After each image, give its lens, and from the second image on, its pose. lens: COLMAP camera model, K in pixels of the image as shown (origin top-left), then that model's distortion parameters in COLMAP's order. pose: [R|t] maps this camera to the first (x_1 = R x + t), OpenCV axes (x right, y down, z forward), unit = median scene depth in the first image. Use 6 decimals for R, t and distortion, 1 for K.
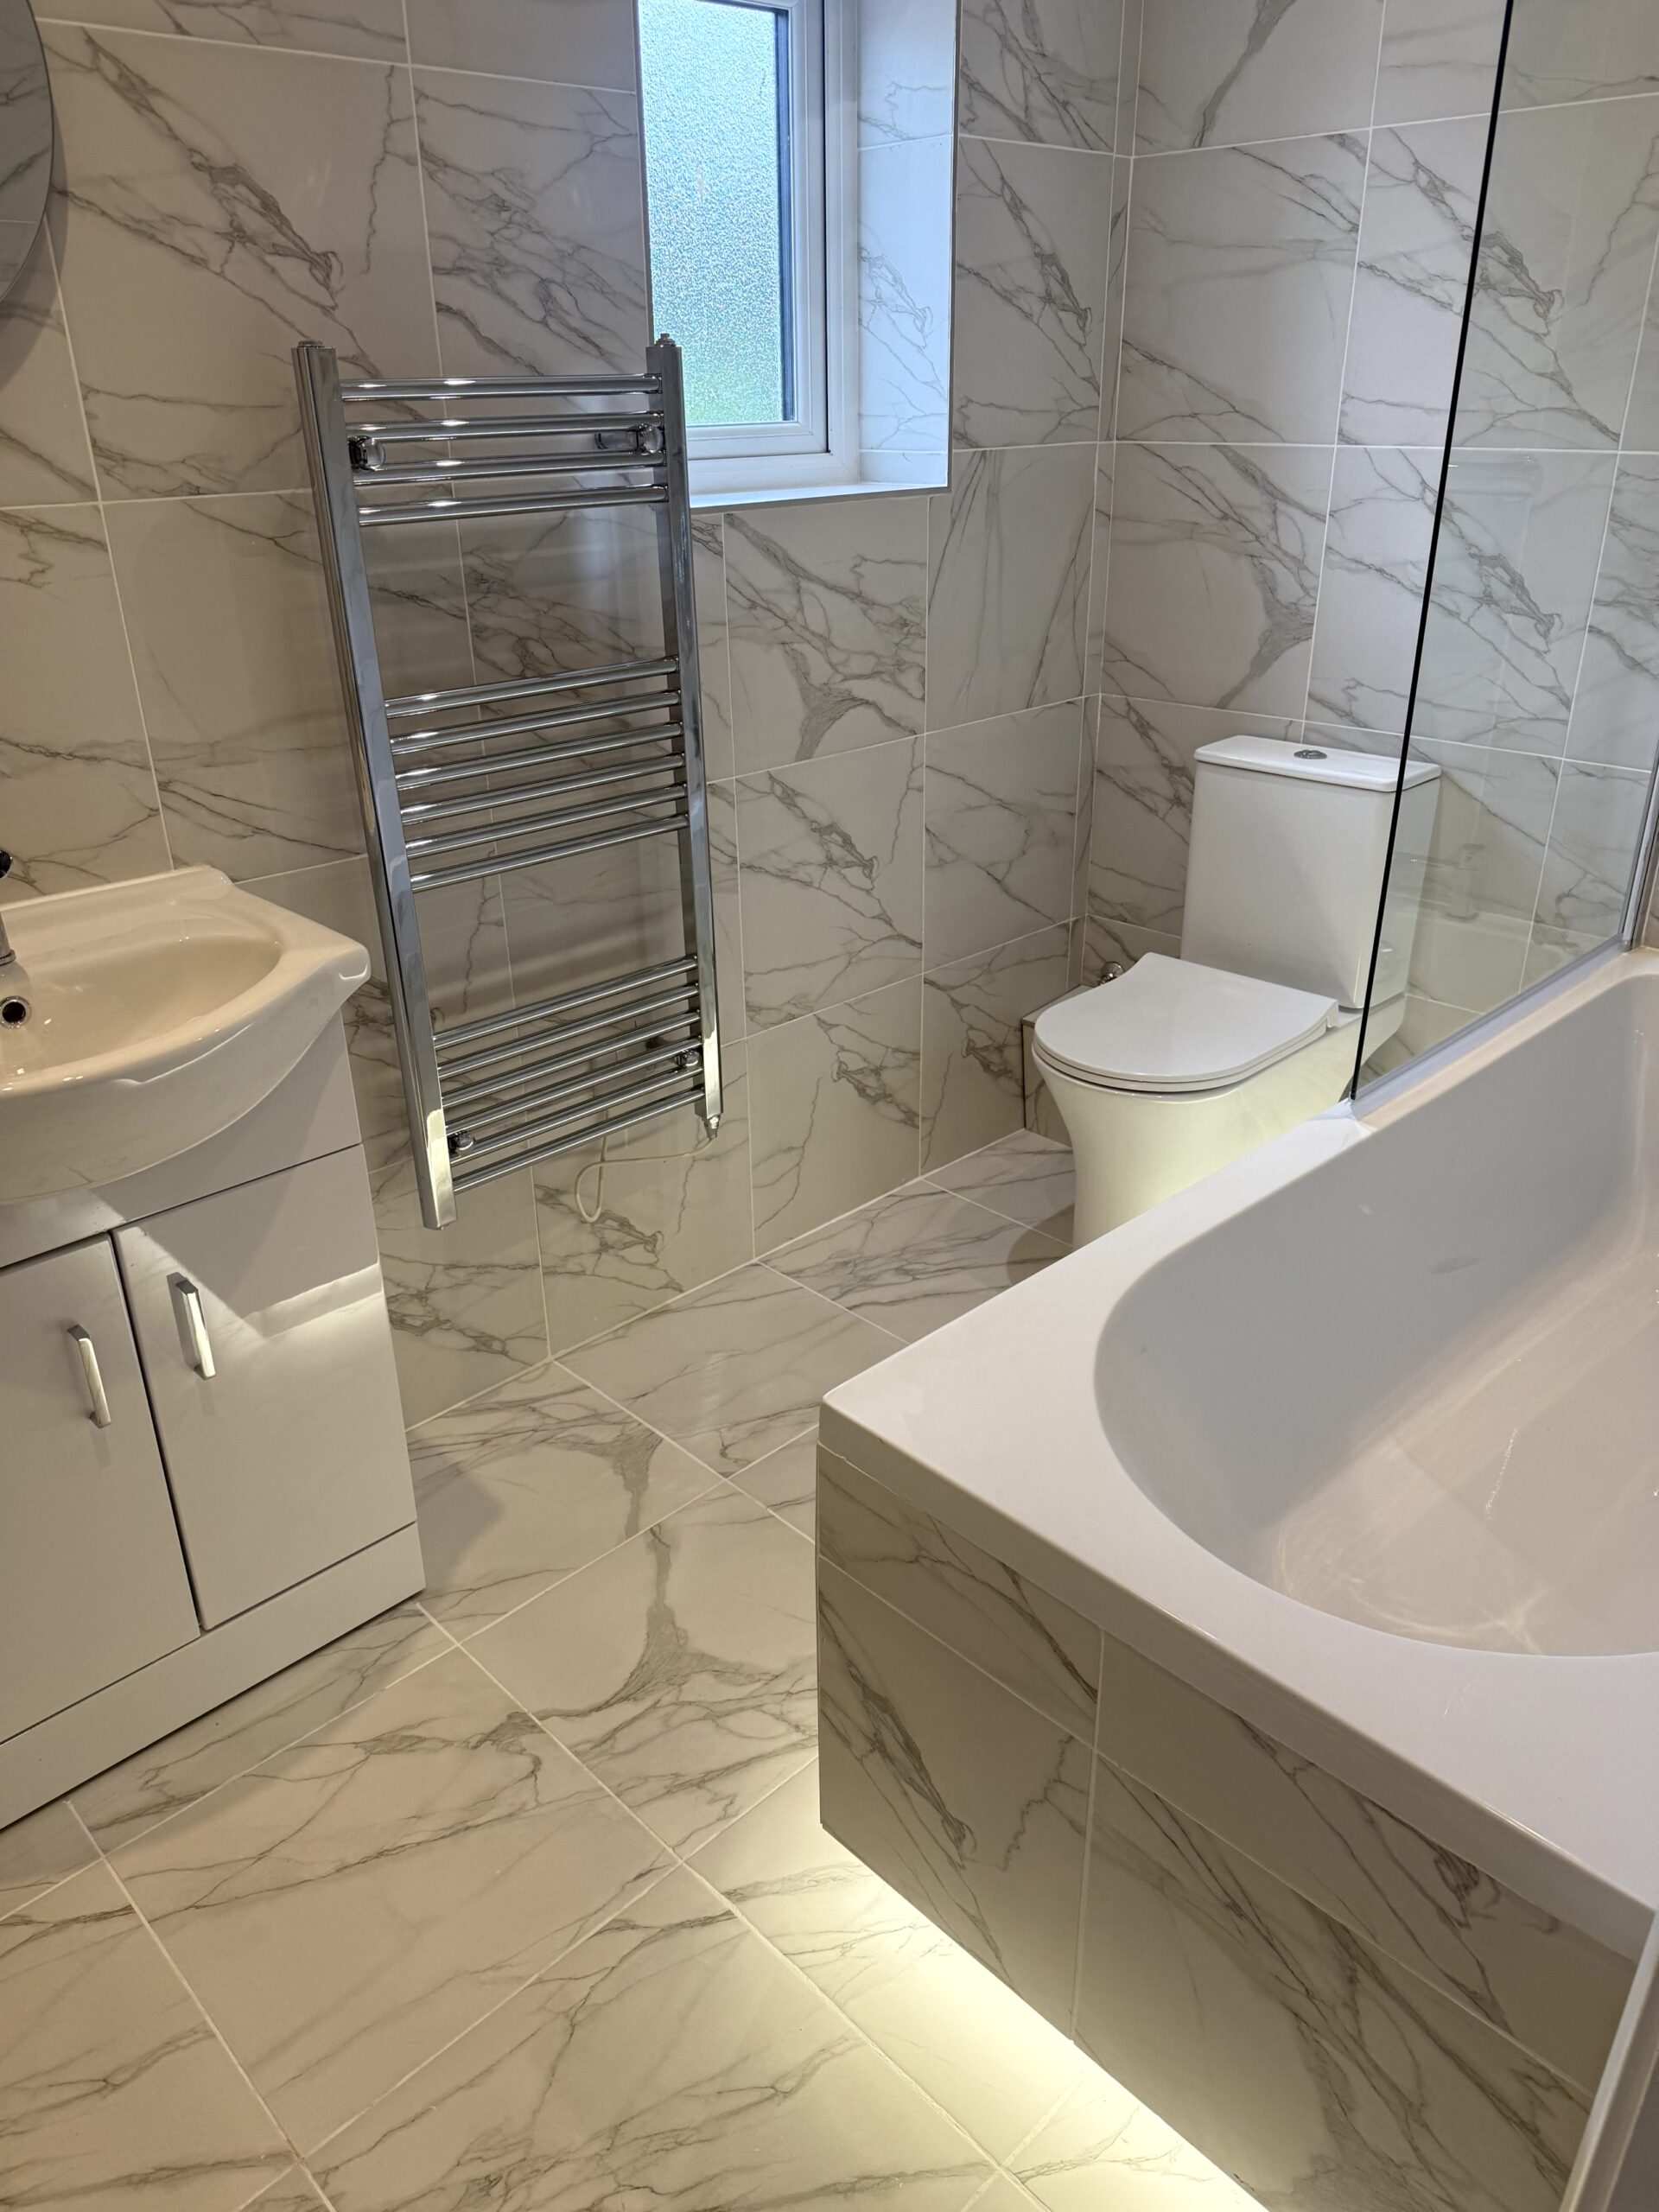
lens RADIAL K [[1546.8, 0, 807.7], [0, 1546.8, 1093.8], [0, 0, 1]] dist [0.065127, -0.083429]
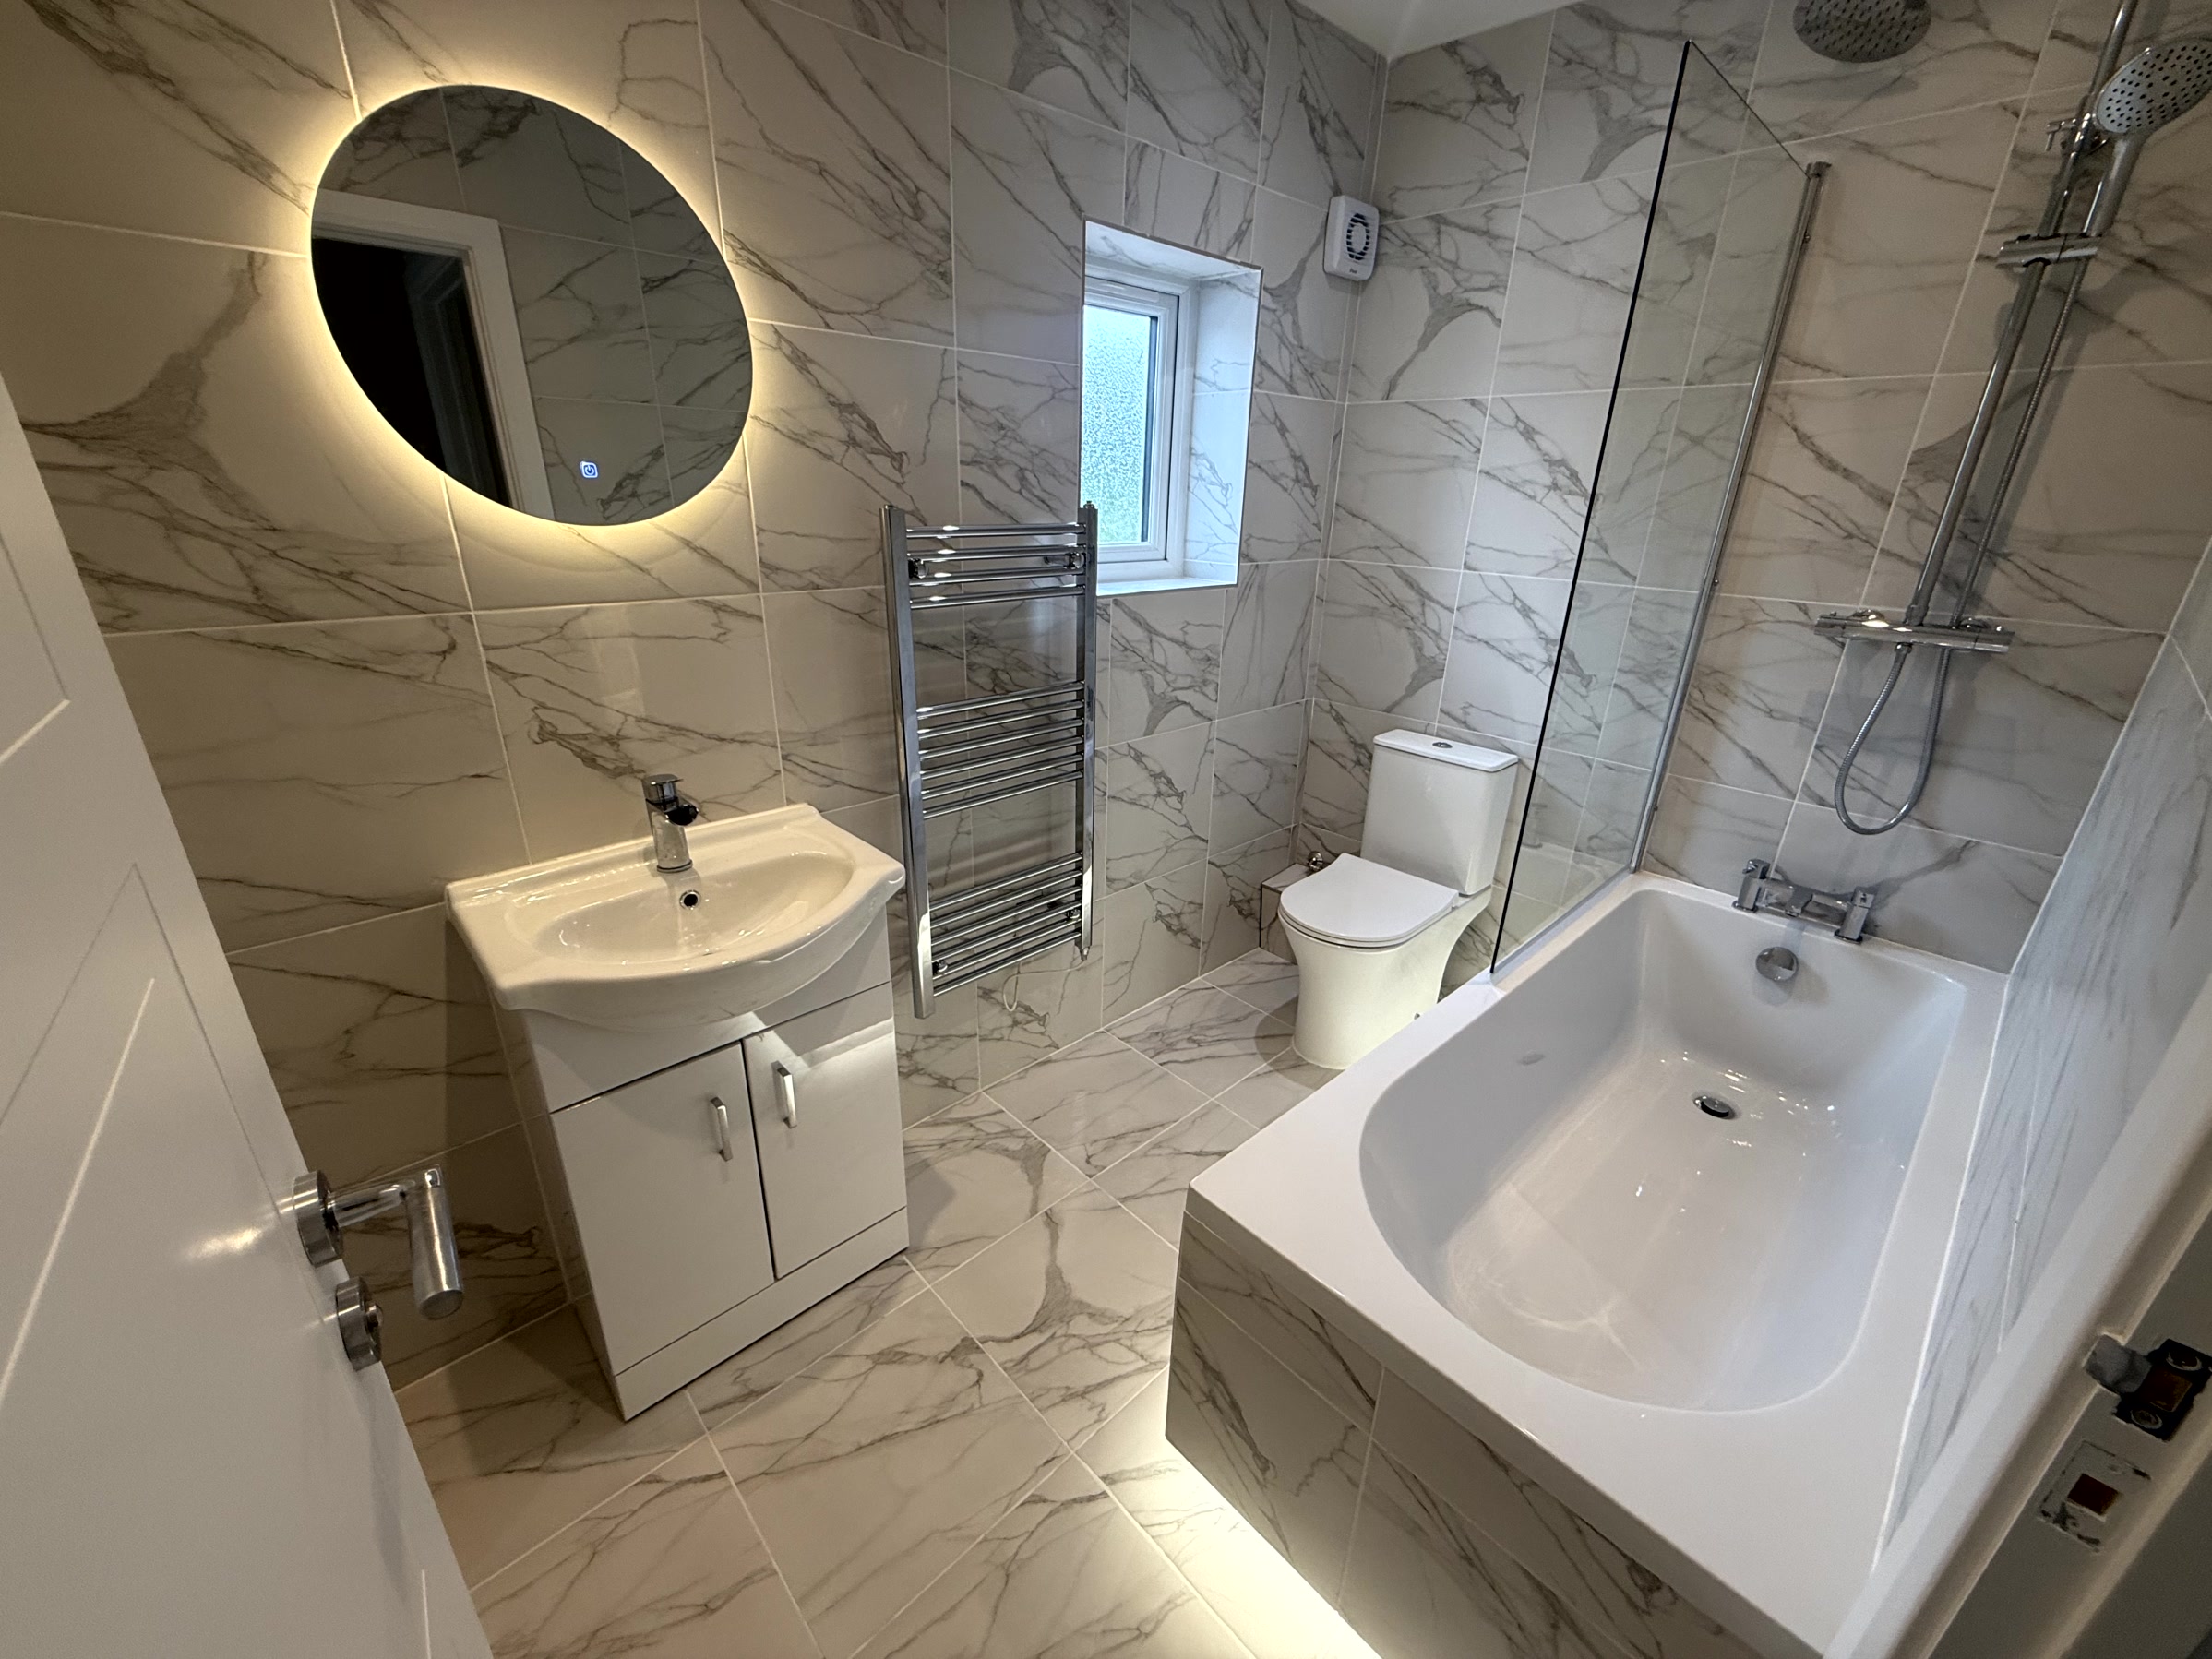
lens RADIAL K [[883.2, 0, 1096.9], [0, 883.2, 824.2], [0, 0, 1]] dist [0.001680, -0.000456]
pose [[0.999125, 0.041810, 0.000770, -0.062682], [-0.041683, 0.997234, -0.061537, -0.066713], [-0.003341, 0.061451, 0.998105, 0.051048]]
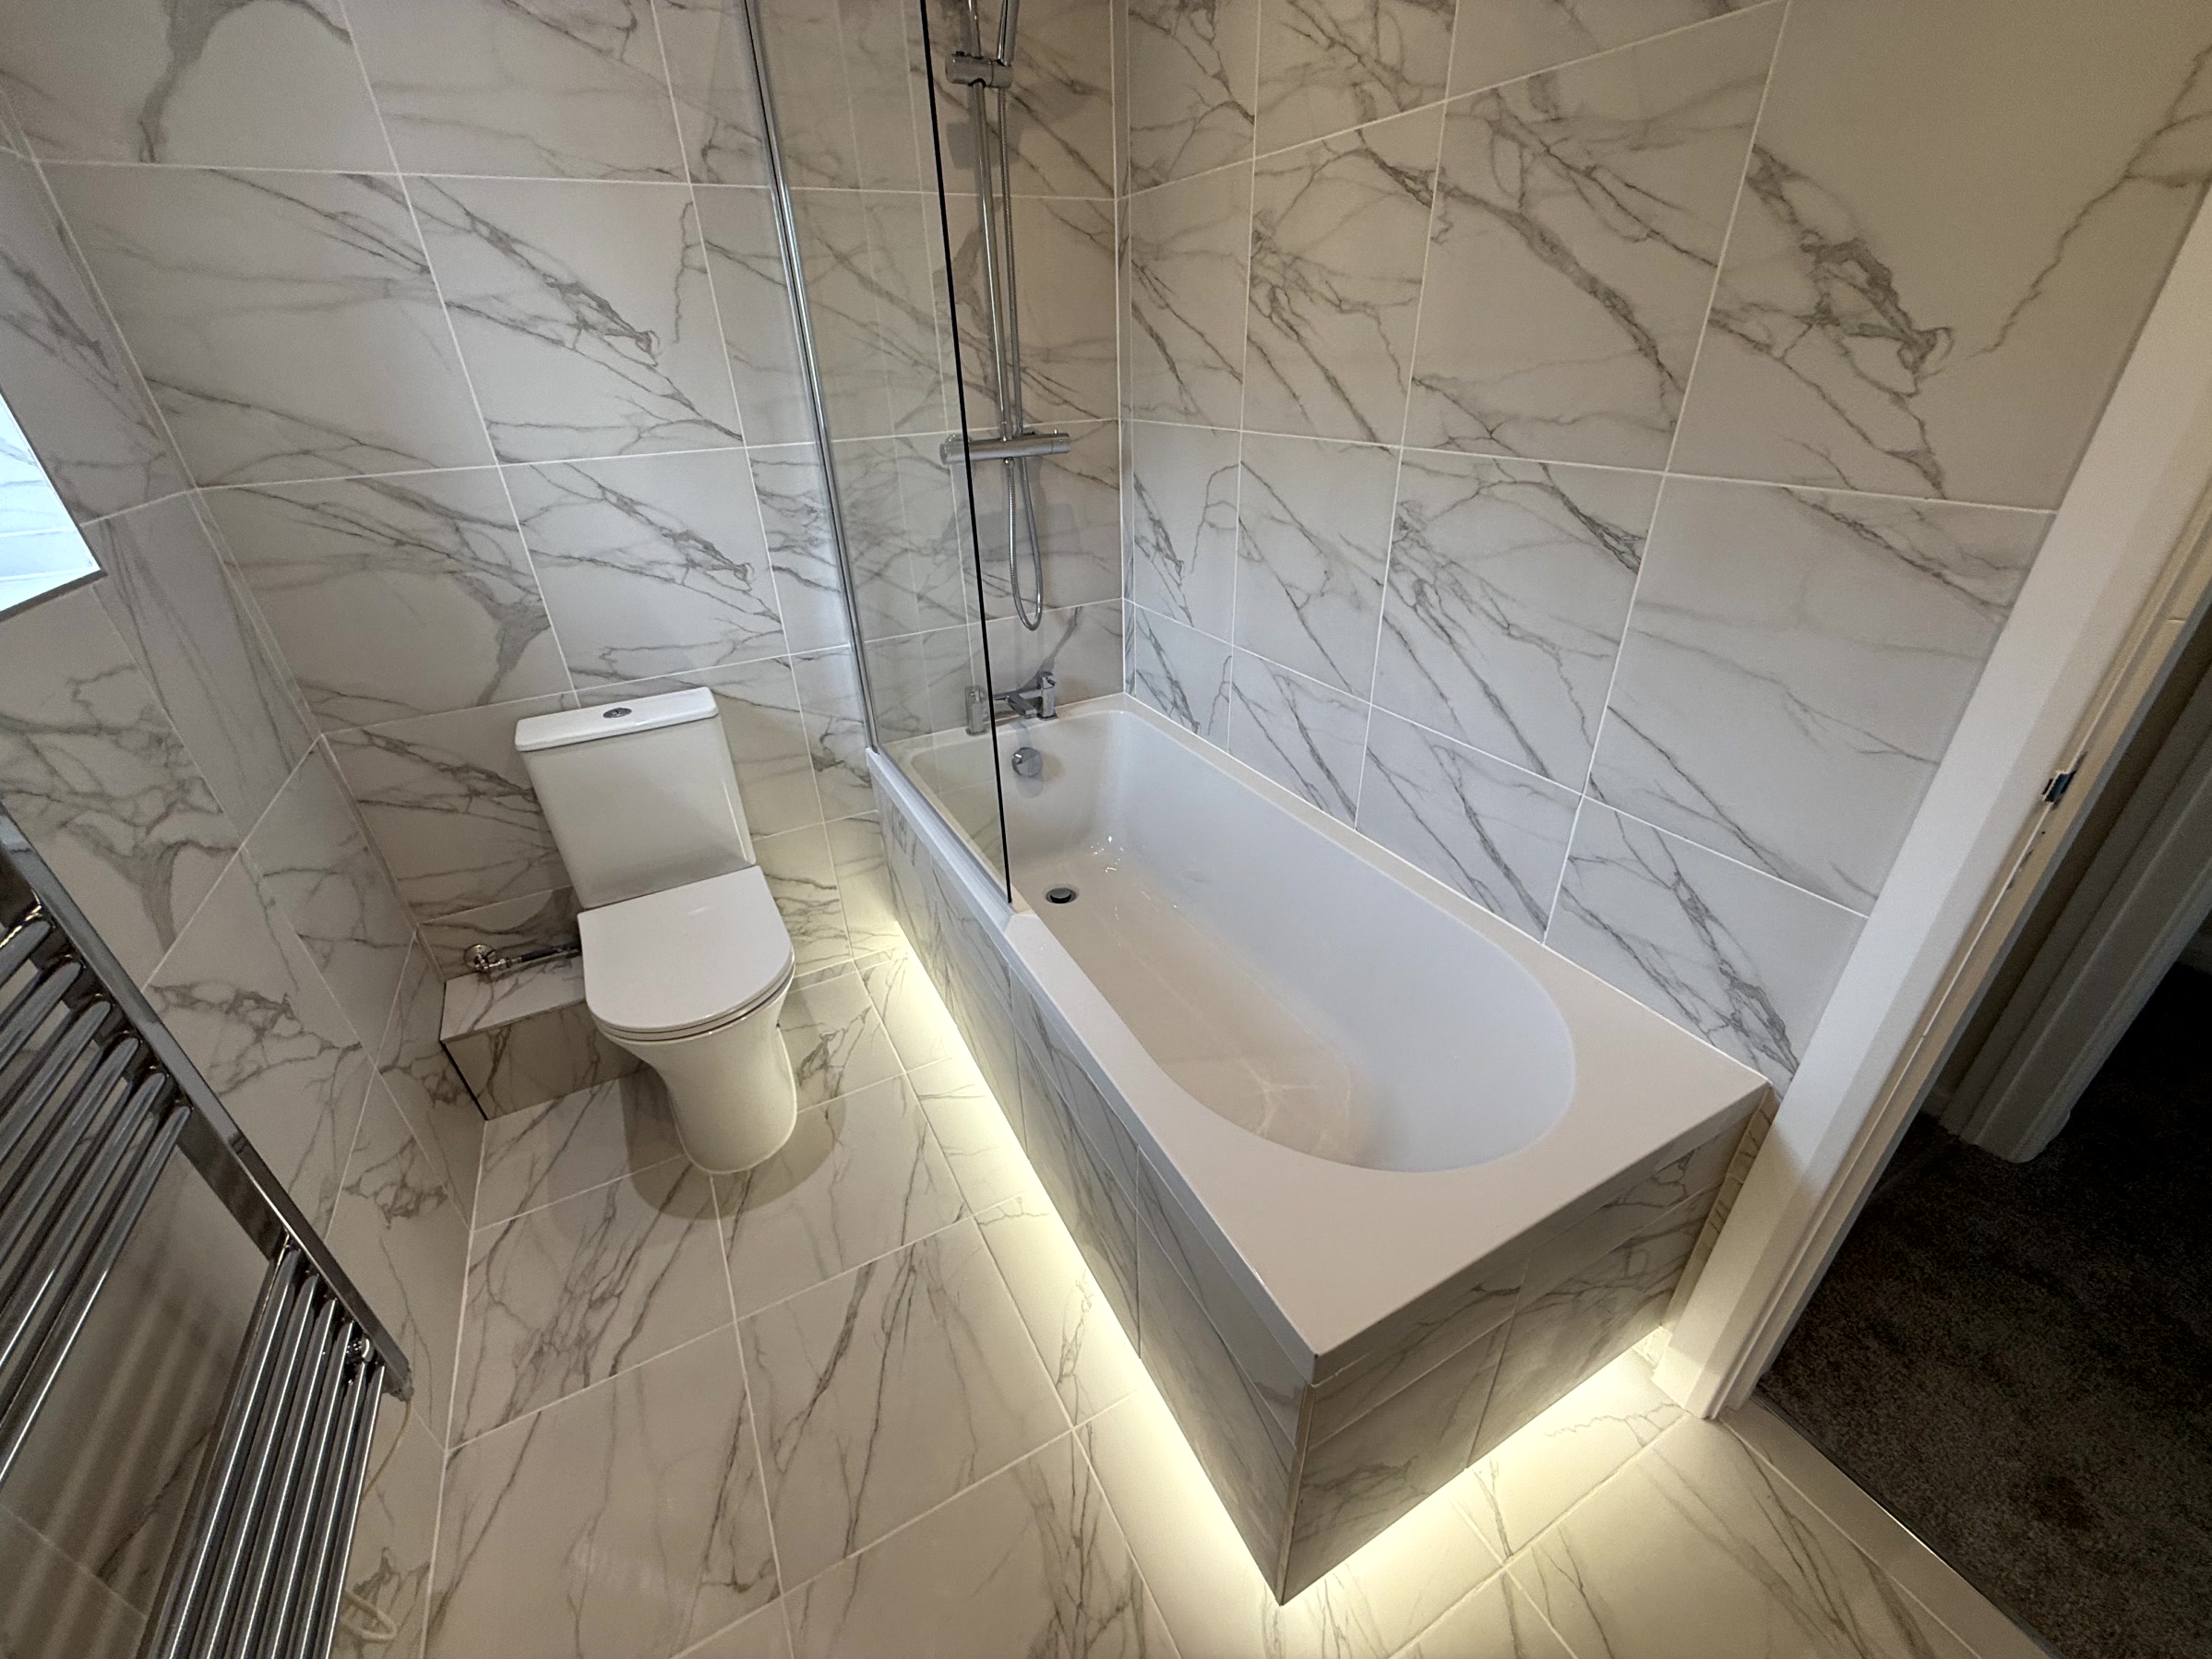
lens RADIAL K [[883.2, 0, 1100.5], [0, 883.2, 828.1], [0, 0, 1]] dist [0.001680, -0.000456]
pose [[0.273792, -0.456515, 0.846541, -0.243219], [0.429053, 0.845714, 0.317302, -0.235487], [-0.860785, 0.276336, 0.427419, 0.476015]]
